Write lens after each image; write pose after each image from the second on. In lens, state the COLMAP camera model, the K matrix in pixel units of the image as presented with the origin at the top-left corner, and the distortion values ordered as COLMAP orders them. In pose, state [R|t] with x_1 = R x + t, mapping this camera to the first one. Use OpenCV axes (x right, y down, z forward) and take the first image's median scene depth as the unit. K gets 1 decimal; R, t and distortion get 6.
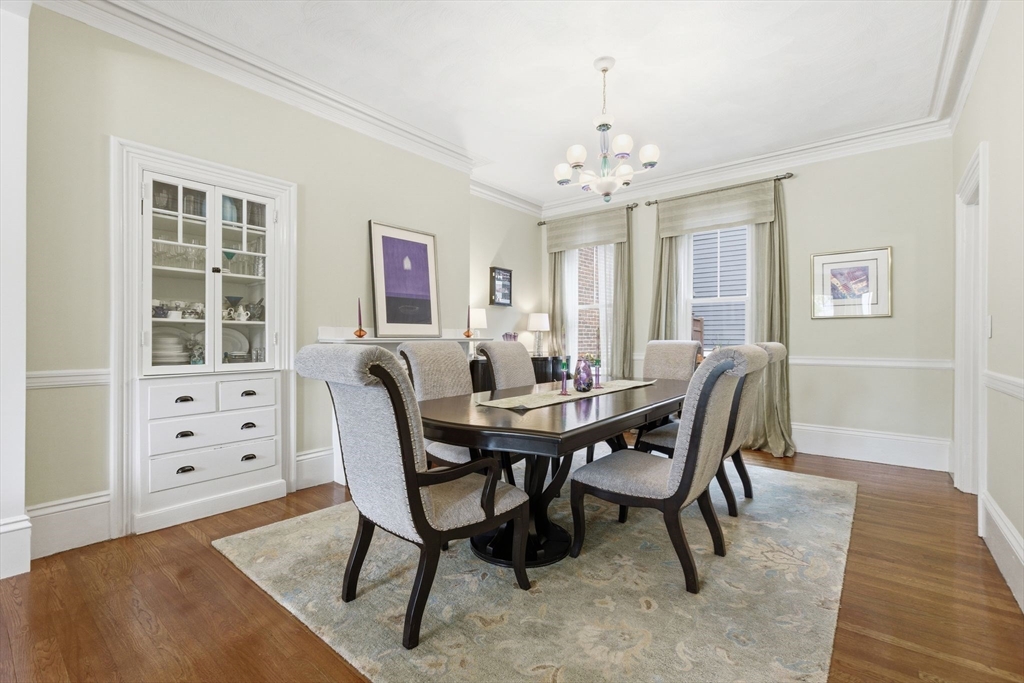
lens RADIAL K [[460.5, 0, 512.0], [0, 460.5, 341.5], [0, 0, 1]] dist [-0.015354, 0.007982]
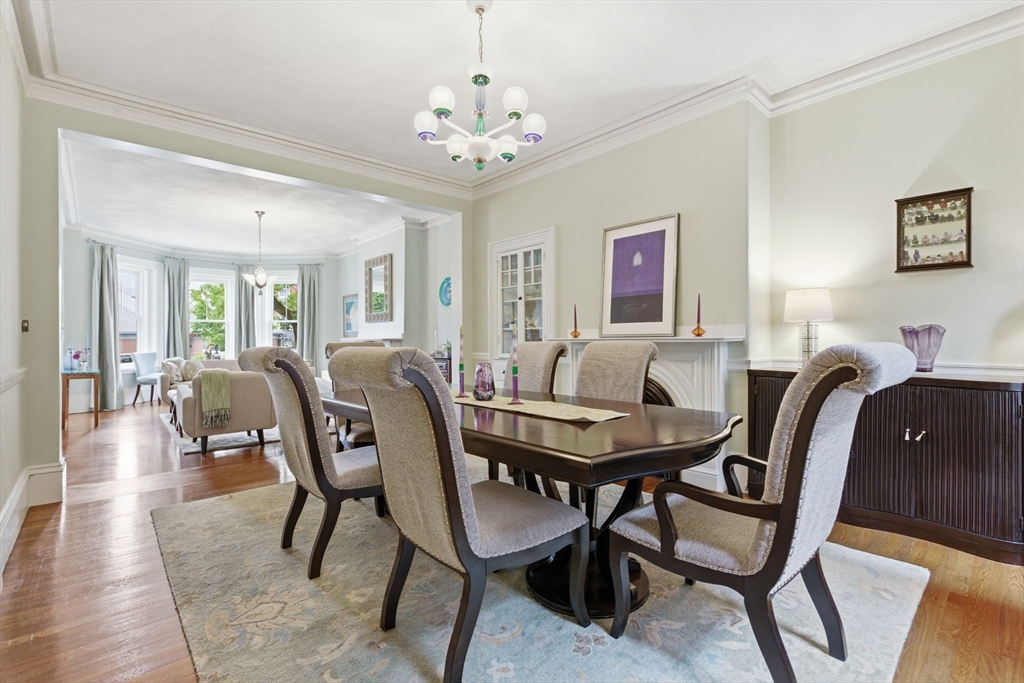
lens RADIAL K [[460.5, 0, 512.0], [0, 460.5, 341.5], [0, 0, 1]] dist [-0.015354, 0.007982]
pose [[-0.155954, 0.009192, -0.987722, 0.865315], [0.000908, 0.999958, 0.009163, -0.009695], [0.987764, 0.000532, -0.155955, 1.025968]]
